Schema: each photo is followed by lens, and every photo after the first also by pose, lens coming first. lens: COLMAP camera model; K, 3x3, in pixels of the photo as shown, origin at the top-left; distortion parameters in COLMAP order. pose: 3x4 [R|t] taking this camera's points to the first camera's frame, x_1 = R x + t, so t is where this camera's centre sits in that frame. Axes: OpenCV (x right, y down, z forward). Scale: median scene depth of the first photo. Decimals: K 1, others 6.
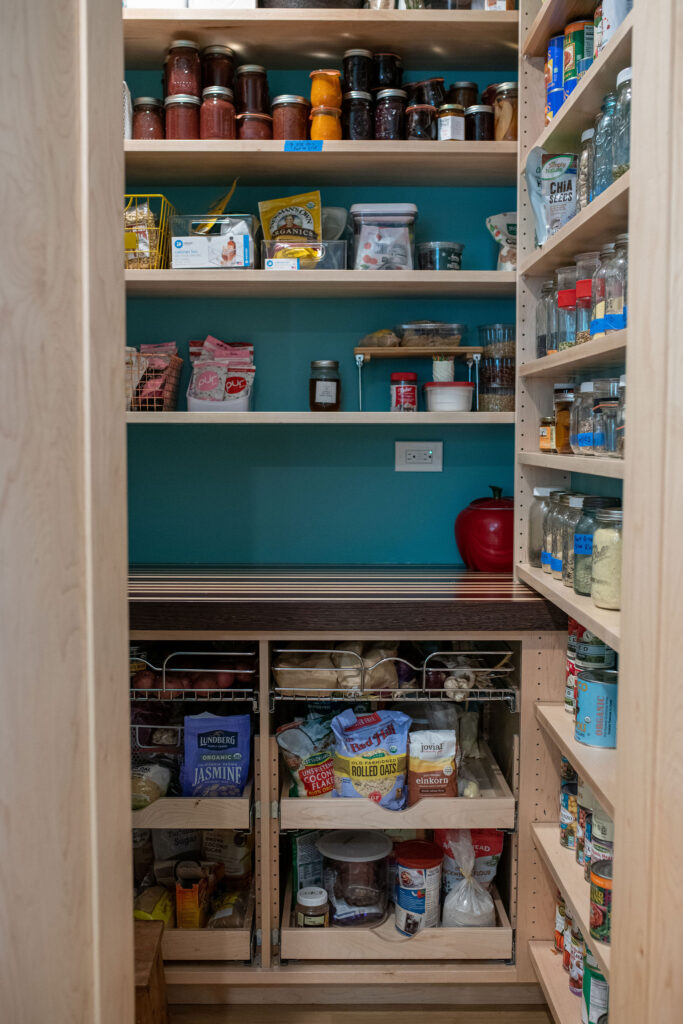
lens RADIAL K [[983.1, 0, 343.6], [0, 983.1, 519.2], [0, 0, 1]] dist [-0.039921, 0.000000]
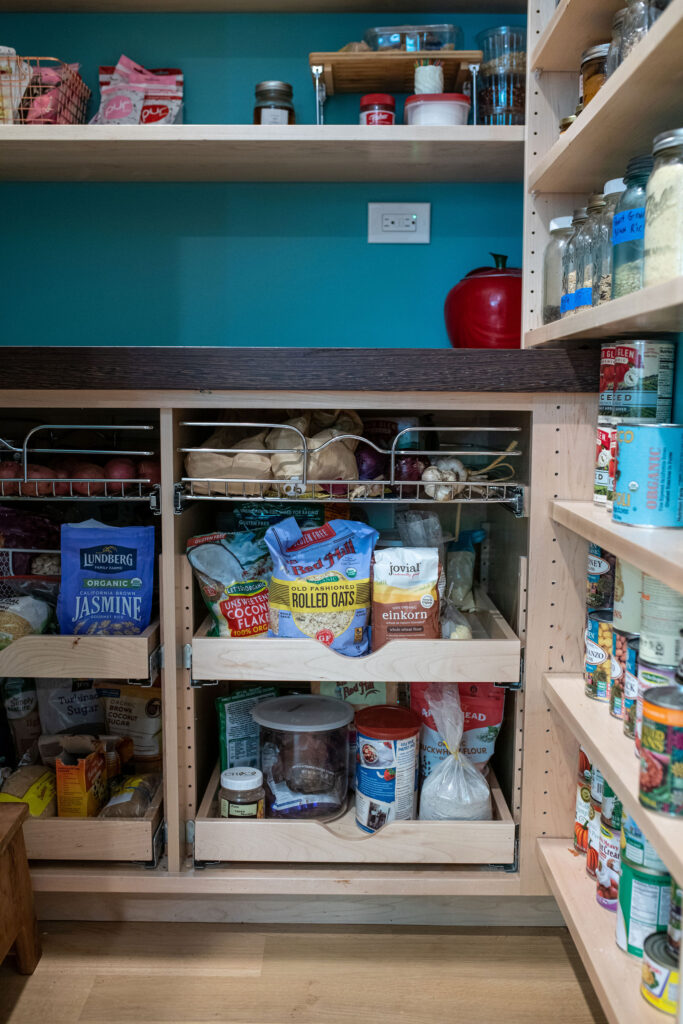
lens RADIAL K [[983.1, 0, 338.9], [0, 983.1, 504.3], [0, 0, 1]] dist [-0.039921, 0.000000]
pose [[0.999899, 0.005773, -0.012969, 0.050309], [-0.005305, 0.999346, 0.035764, 0.157820], [0.013167, -0.035692, 0.999276, 0.280981]]
